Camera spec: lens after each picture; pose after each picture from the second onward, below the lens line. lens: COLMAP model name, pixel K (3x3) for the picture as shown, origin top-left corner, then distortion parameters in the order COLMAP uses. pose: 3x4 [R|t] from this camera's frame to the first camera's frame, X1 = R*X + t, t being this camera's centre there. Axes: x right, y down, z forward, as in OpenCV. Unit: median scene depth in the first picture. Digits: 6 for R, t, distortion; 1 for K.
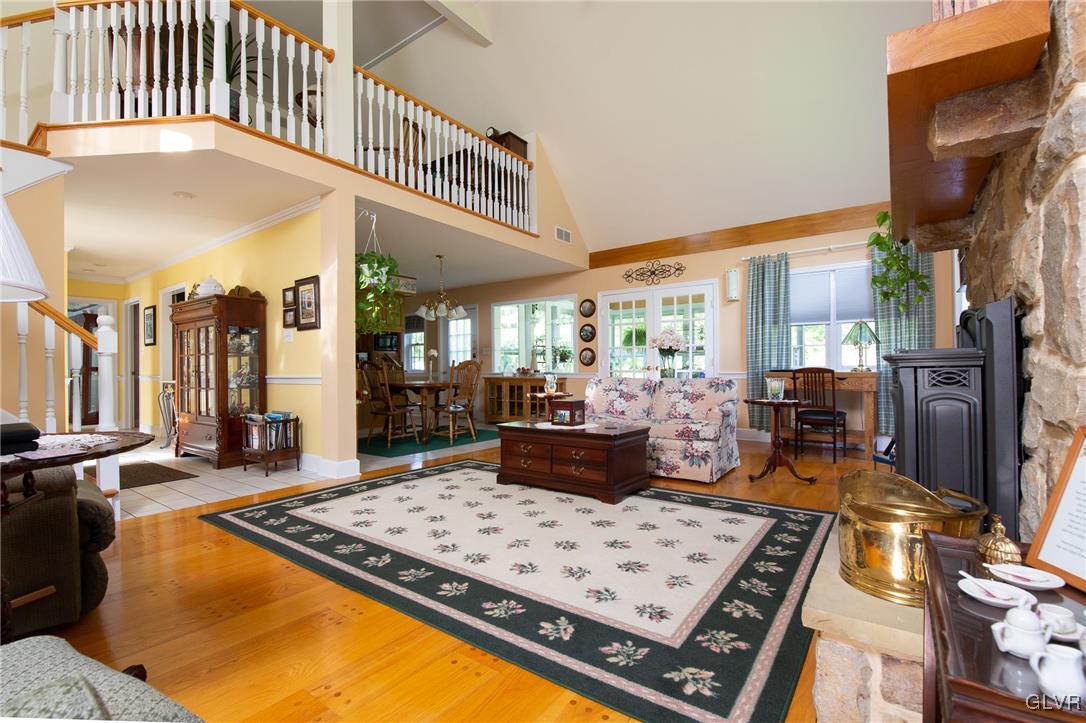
lens RADIAL K [[478.2, 0, 536.7], [0, 478.2, 359.6], [0, 0, 1]] dist [0.000533, -0.000017]
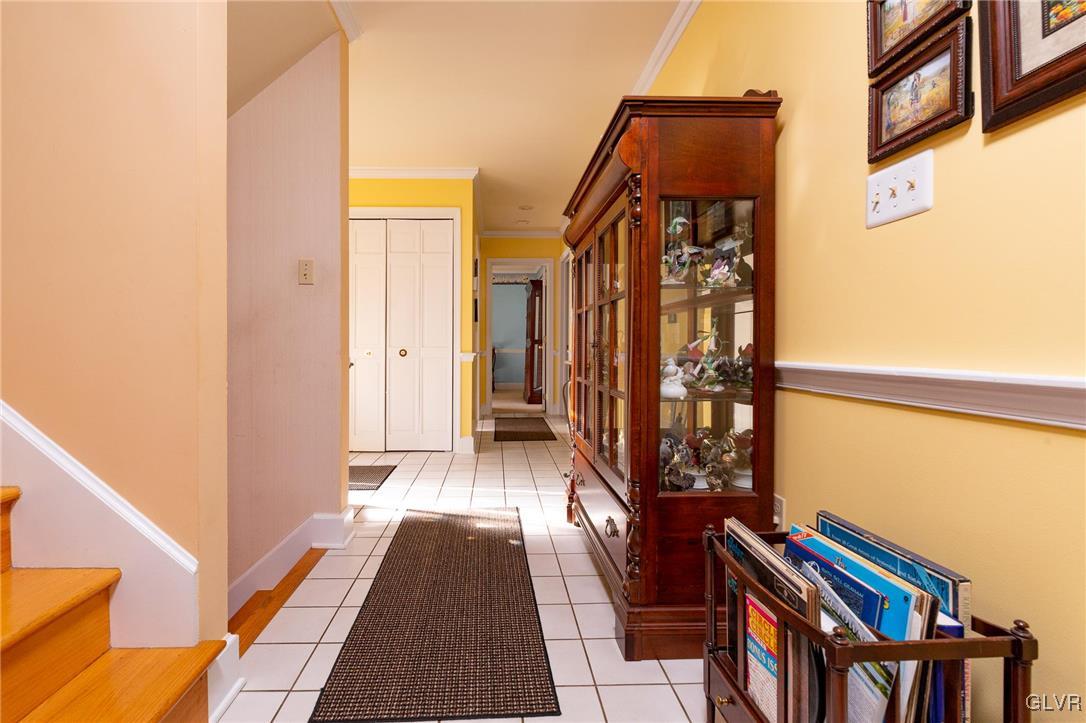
lens RADIAL K [[478.2, 0, 536.7], [0, 478.2, 359.6], [0, 0, 1]] dist [0.000533, -0.000017]
pose [[0.662611, 0.029233, -0.748393, -0.308359], [0.010678, 0.998768, 0.048468, 0.011696], [0.748888, -0.040107, 0.661482, 0.480895]]
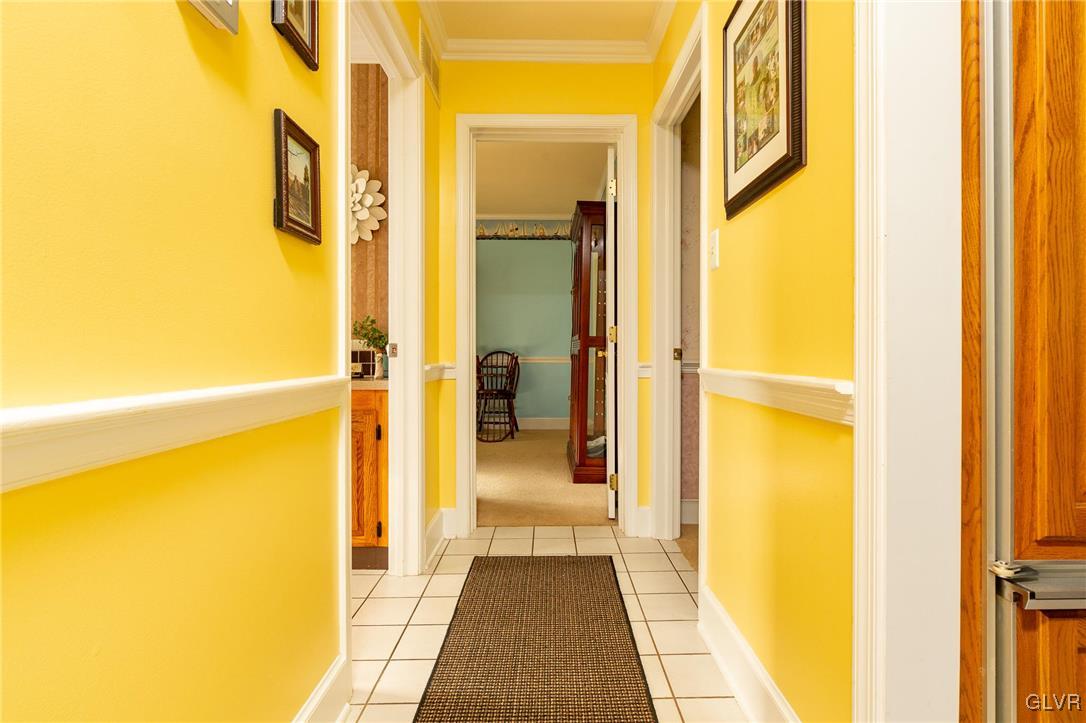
lens RADIAL K [[478.2, 0, 536.7], [0, 478.2, 359.6], [0, 0, 1]] dist [0.000533, -0.000017]
pose [[0.571253, 0.024575, -0.820406, -0.719267], [0.009187, 0.999298, 0.036331, 0.023392], [0.820723, -0.028292, 0.570626, 0.843129]]
